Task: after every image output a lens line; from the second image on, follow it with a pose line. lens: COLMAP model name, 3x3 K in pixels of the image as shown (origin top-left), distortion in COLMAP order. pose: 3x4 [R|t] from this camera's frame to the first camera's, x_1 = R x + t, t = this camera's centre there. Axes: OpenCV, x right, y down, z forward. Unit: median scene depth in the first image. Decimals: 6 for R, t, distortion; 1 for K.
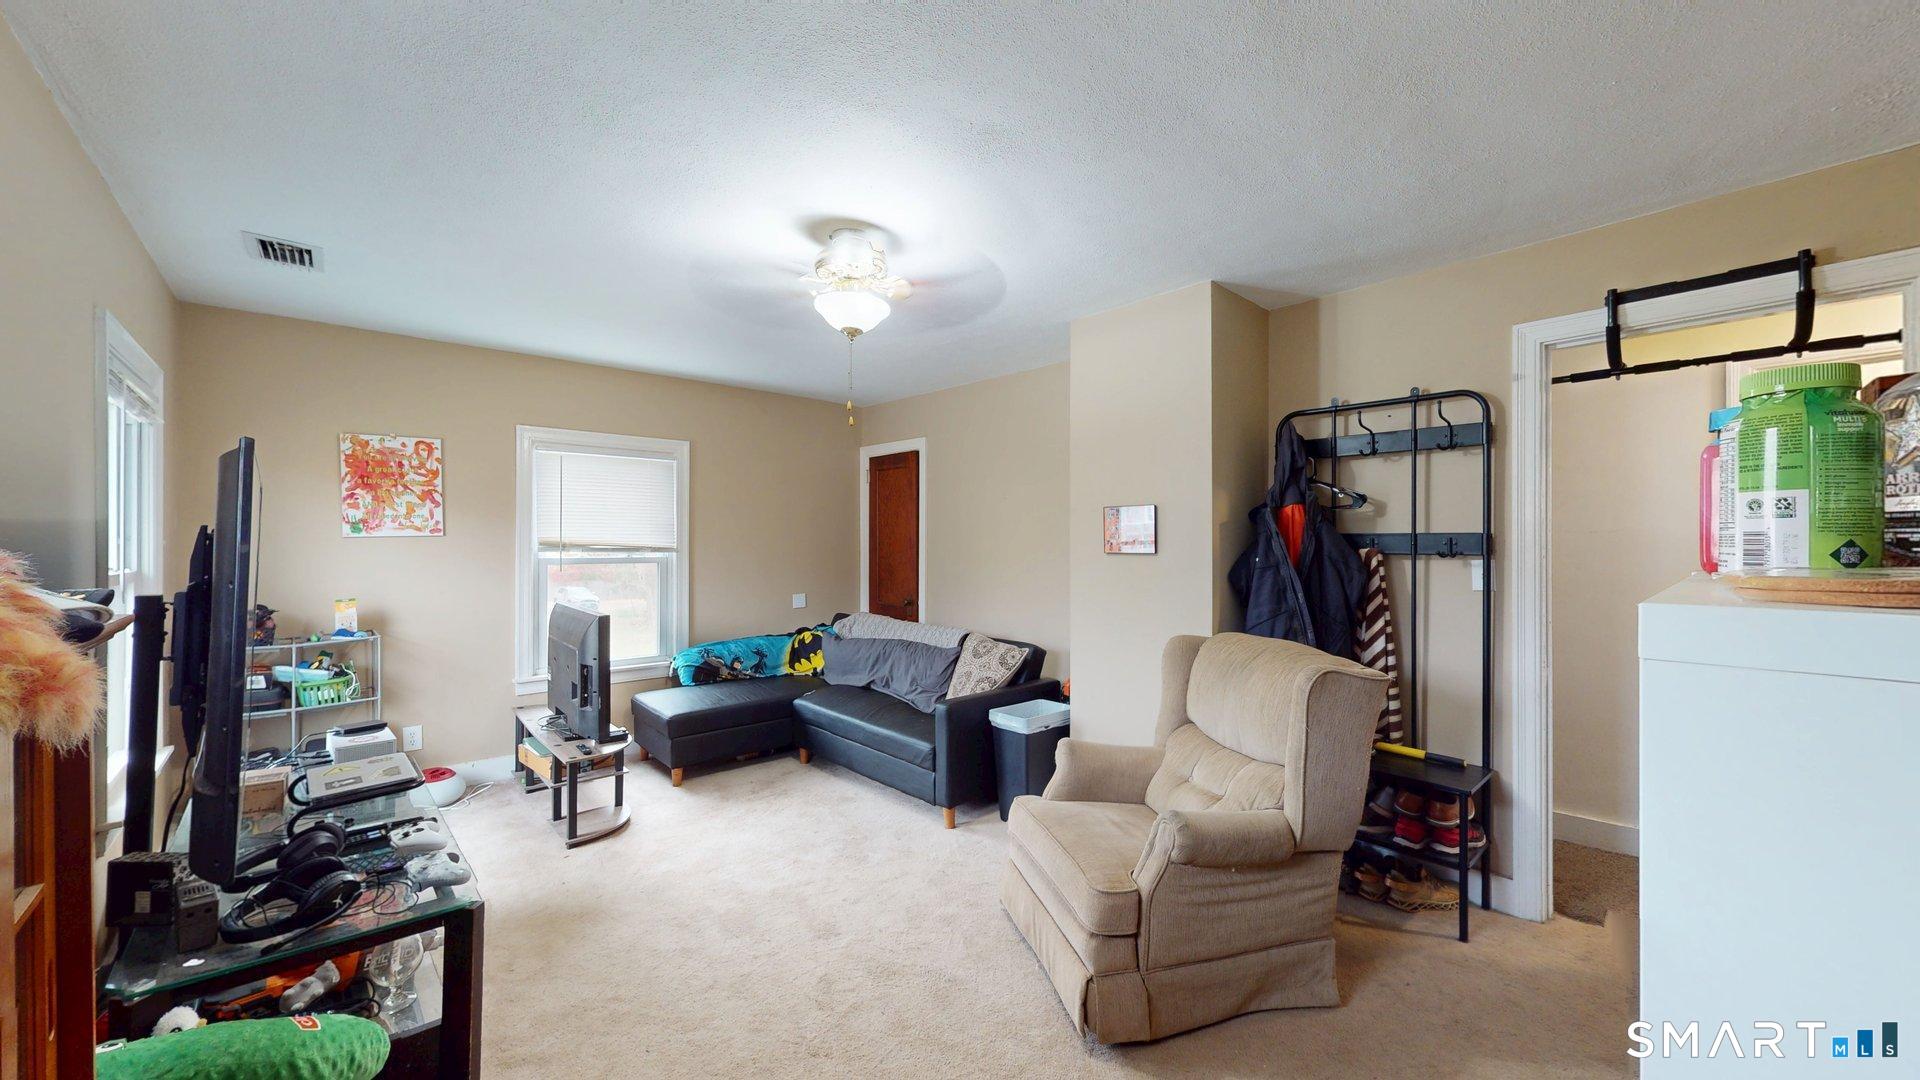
lens RADIAL K [[706.1, 0, 958.7], [0, 706.1, 542.5], [0, 0, 1]] dist [0.000583, 0.000090]
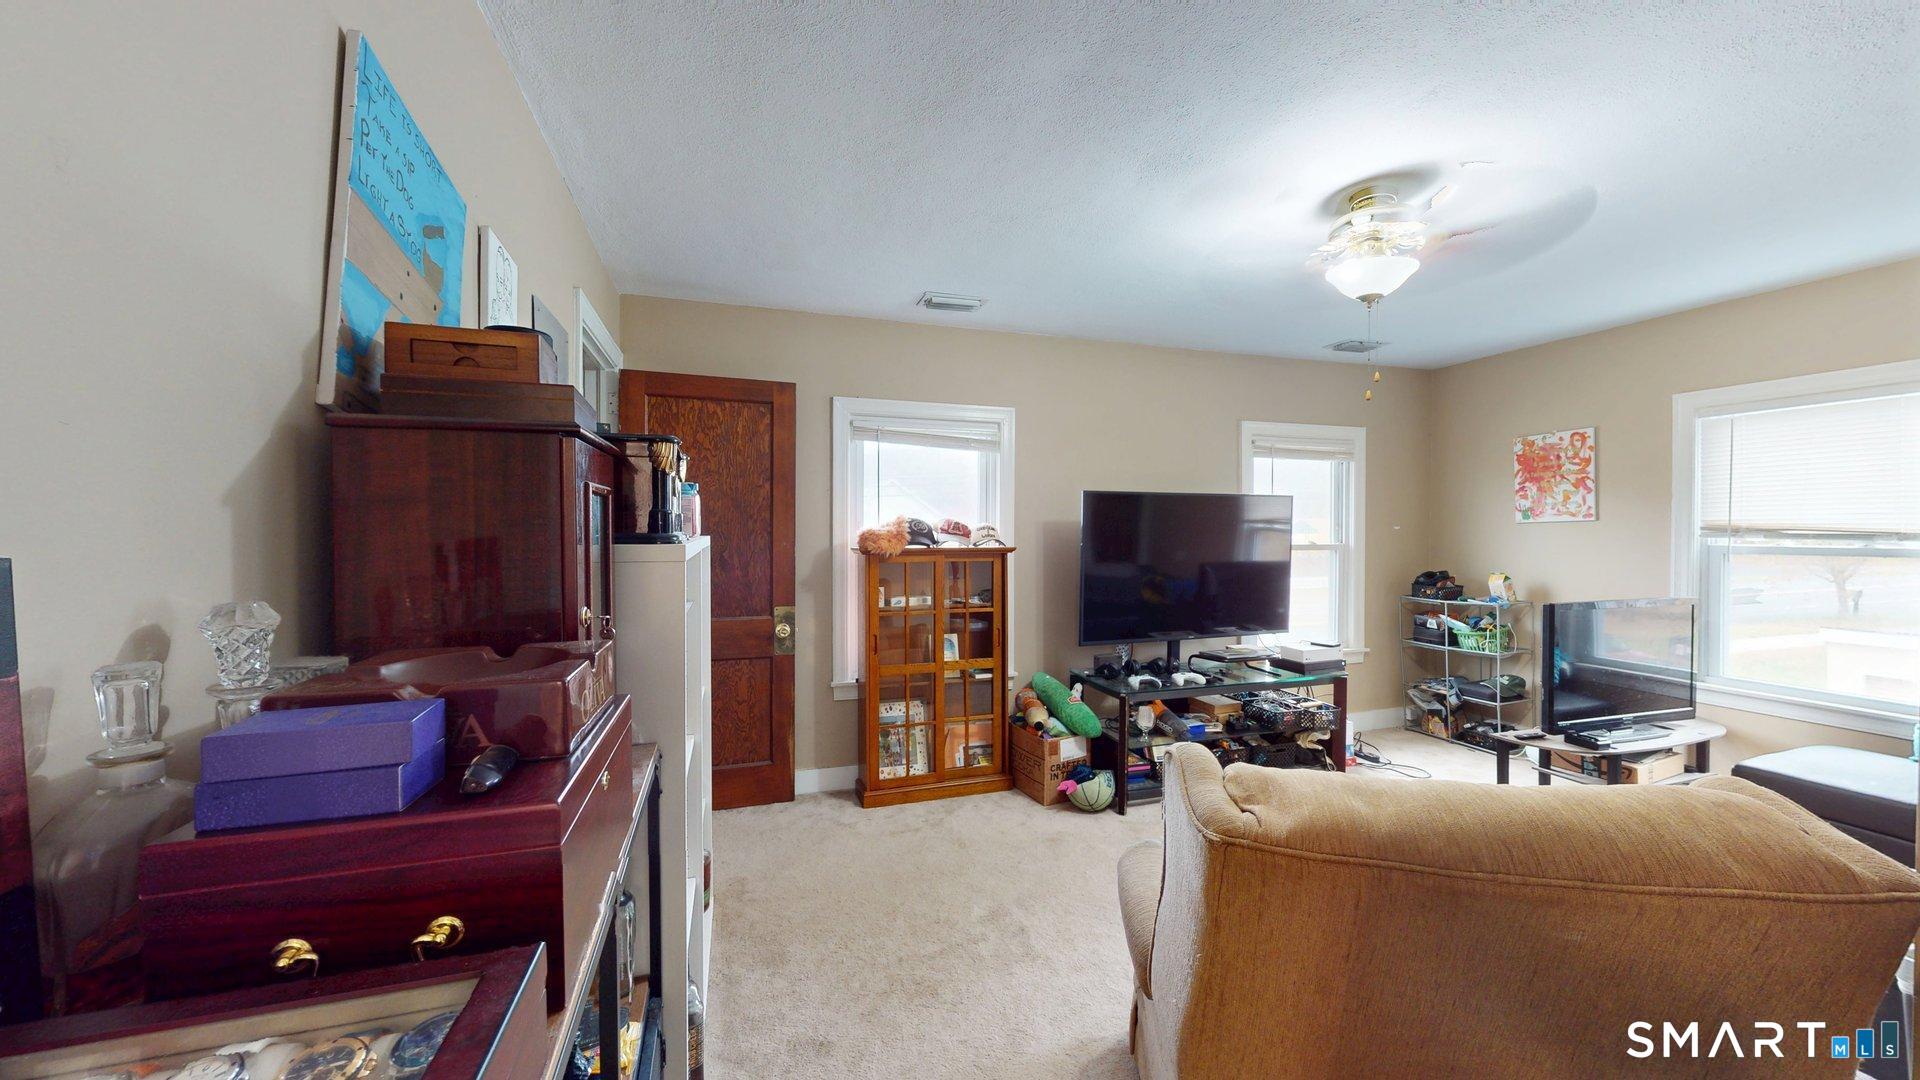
lens RADIAL K [[706.1, 0, 957.8], [0, 706.1, 538.9], [0, 0, 1]] dist [0.000583, 0.000090]
pose [[-0.426863, 0.011642, -0.904241, 0.617040], [0.001953, 0.999927, 0.011952, 0.003434], [0.904314, 0.003336, -0.426855, 0.614671]]
